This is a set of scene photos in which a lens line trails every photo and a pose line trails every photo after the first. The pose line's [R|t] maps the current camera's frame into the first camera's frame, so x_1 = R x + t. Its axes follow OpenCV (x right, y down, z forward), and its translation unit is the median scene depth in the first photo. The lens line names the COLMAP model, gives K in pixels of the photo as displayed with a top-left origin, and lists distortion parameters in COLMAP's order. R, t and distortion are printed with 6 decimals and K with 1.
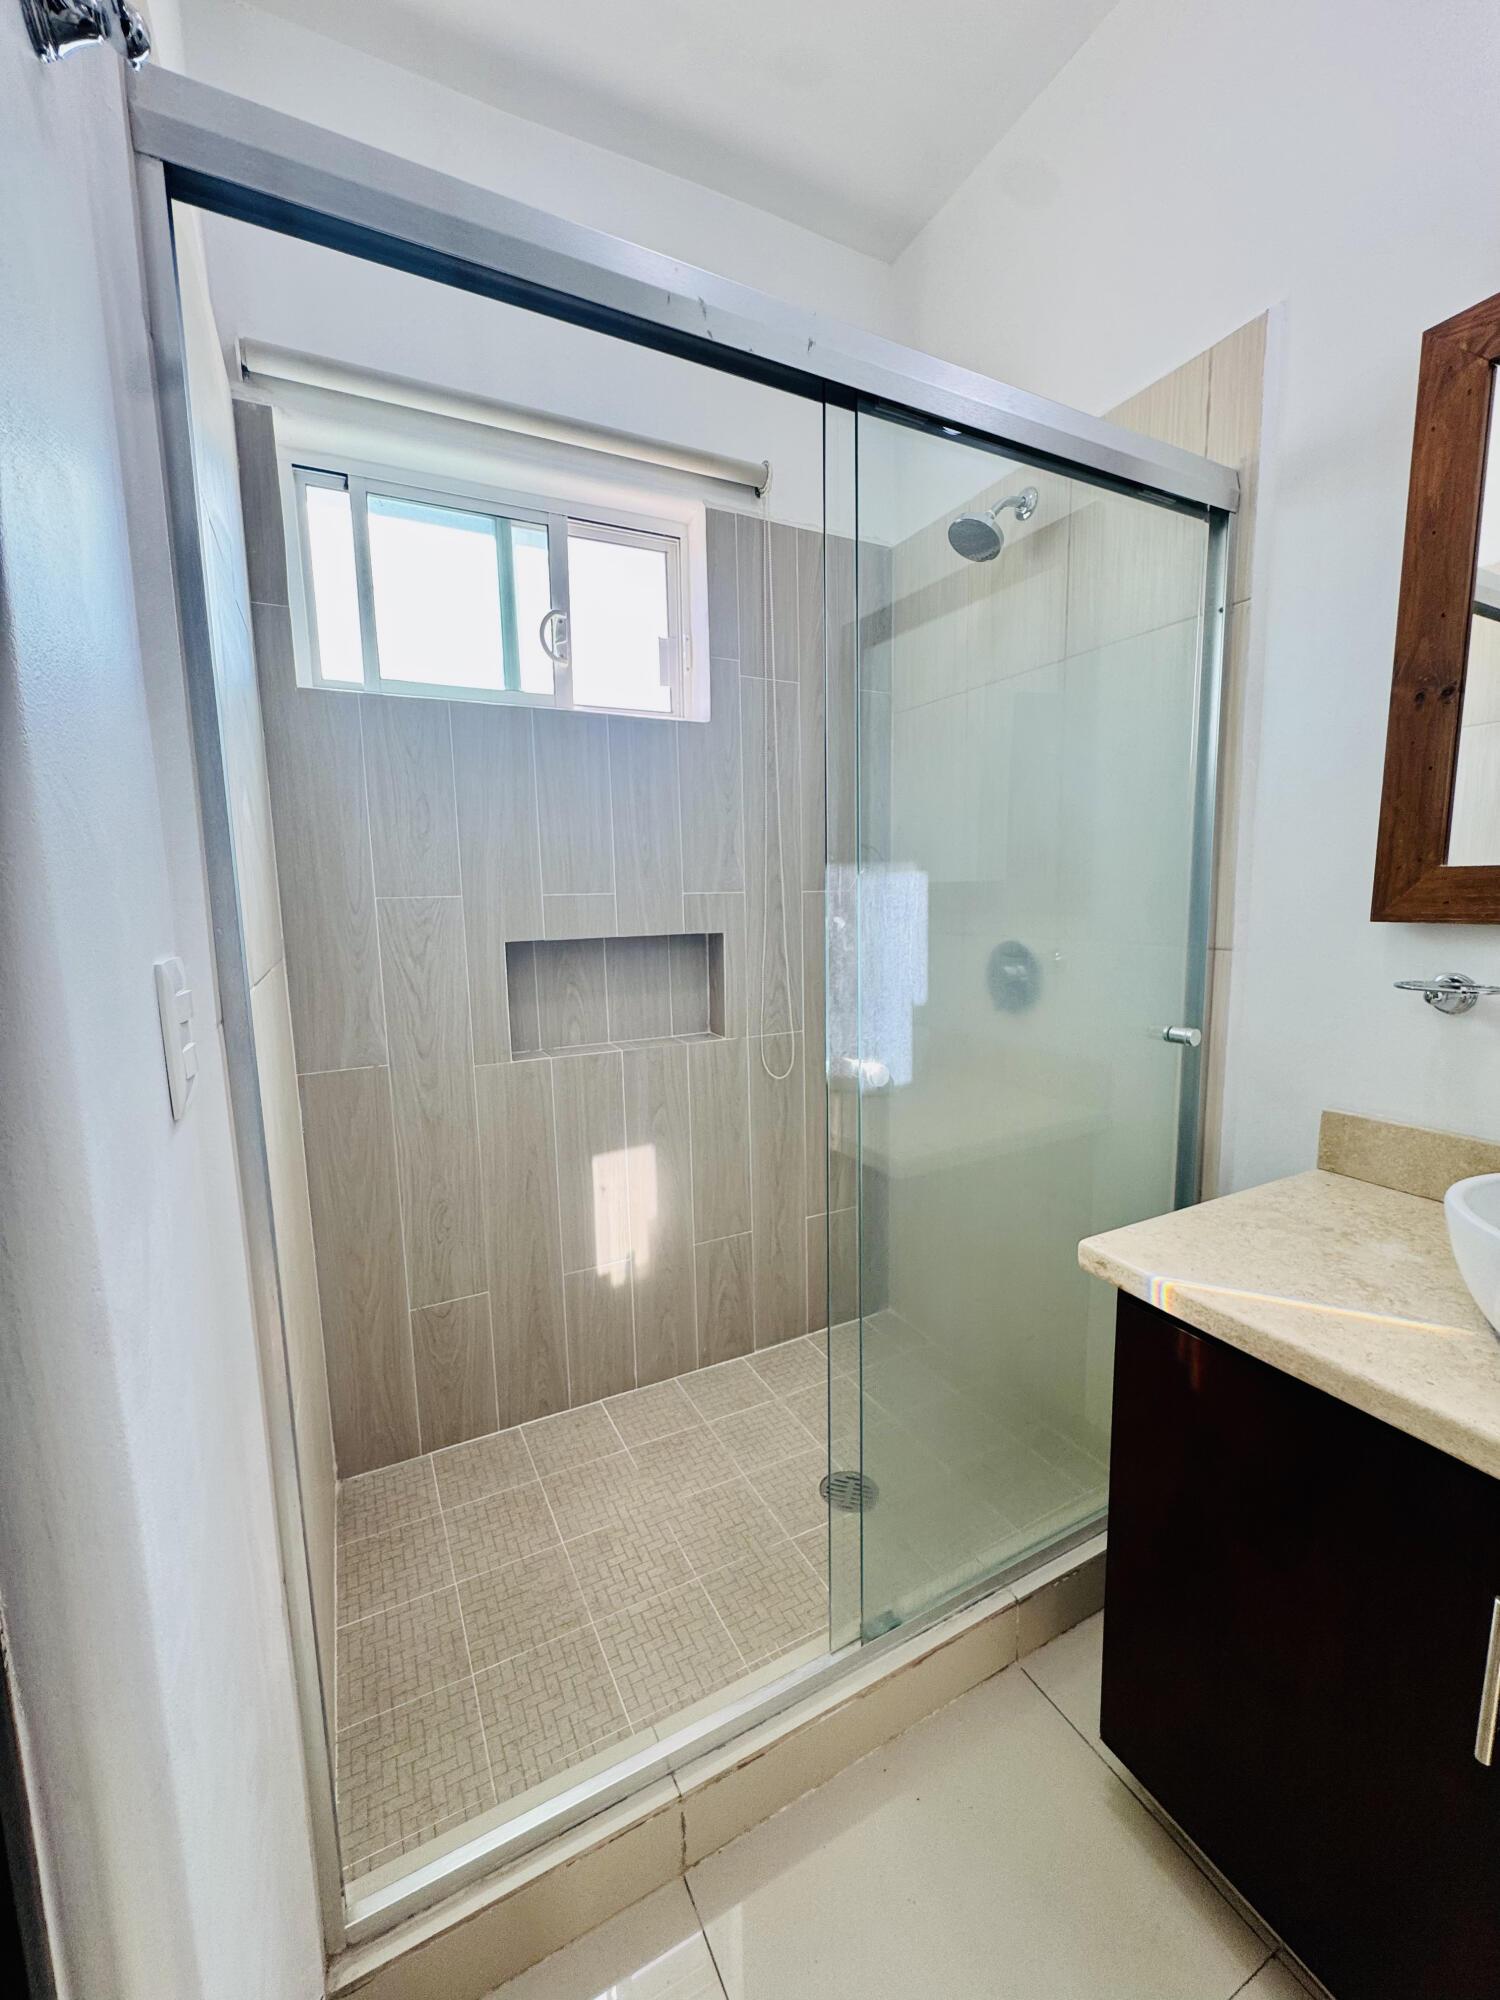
lens RADIAL K [[803.1, 0, 750.0], [0, 803.1, 1000.0], [0, 0, 1]] dist [-0.000408, 0.000144]
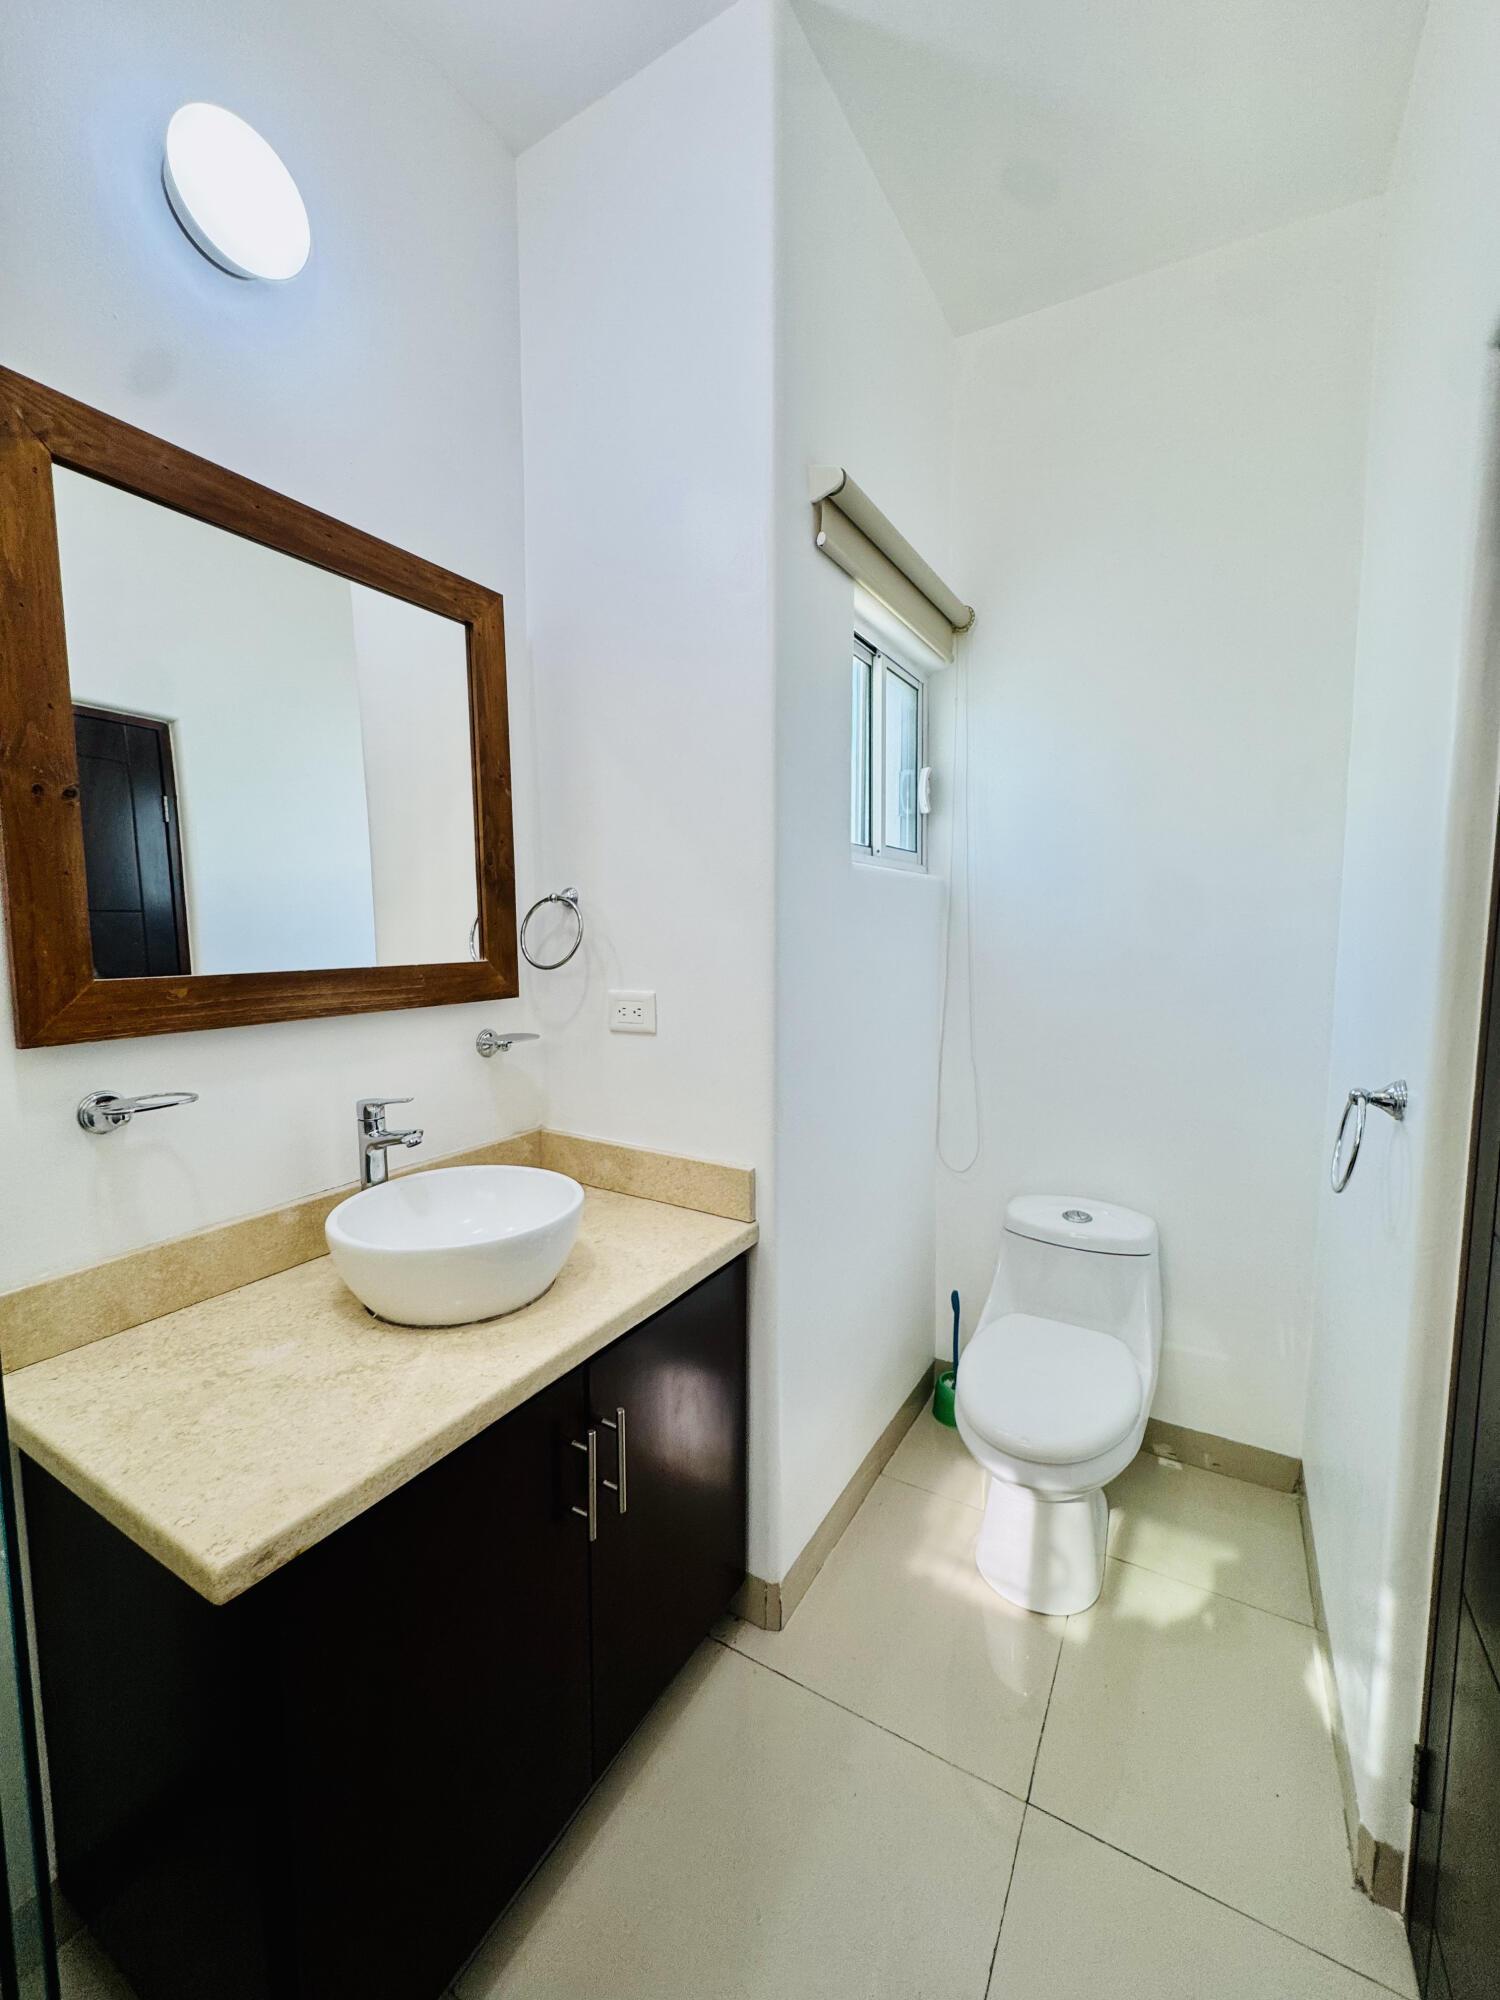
lens RADIAL K [[803.1, 0, 750.0], [0, 803.1, 1000.0], [0, 0, 1]] dist [-0.000408, 0.000144]
pose [[-0.538256, -0.057040, 0.840849, -0.330400], [0.128722, 0.980437, 0.148909, -0.185698], [-0.832893, 0.188387, -0.520384, 0.860791]]
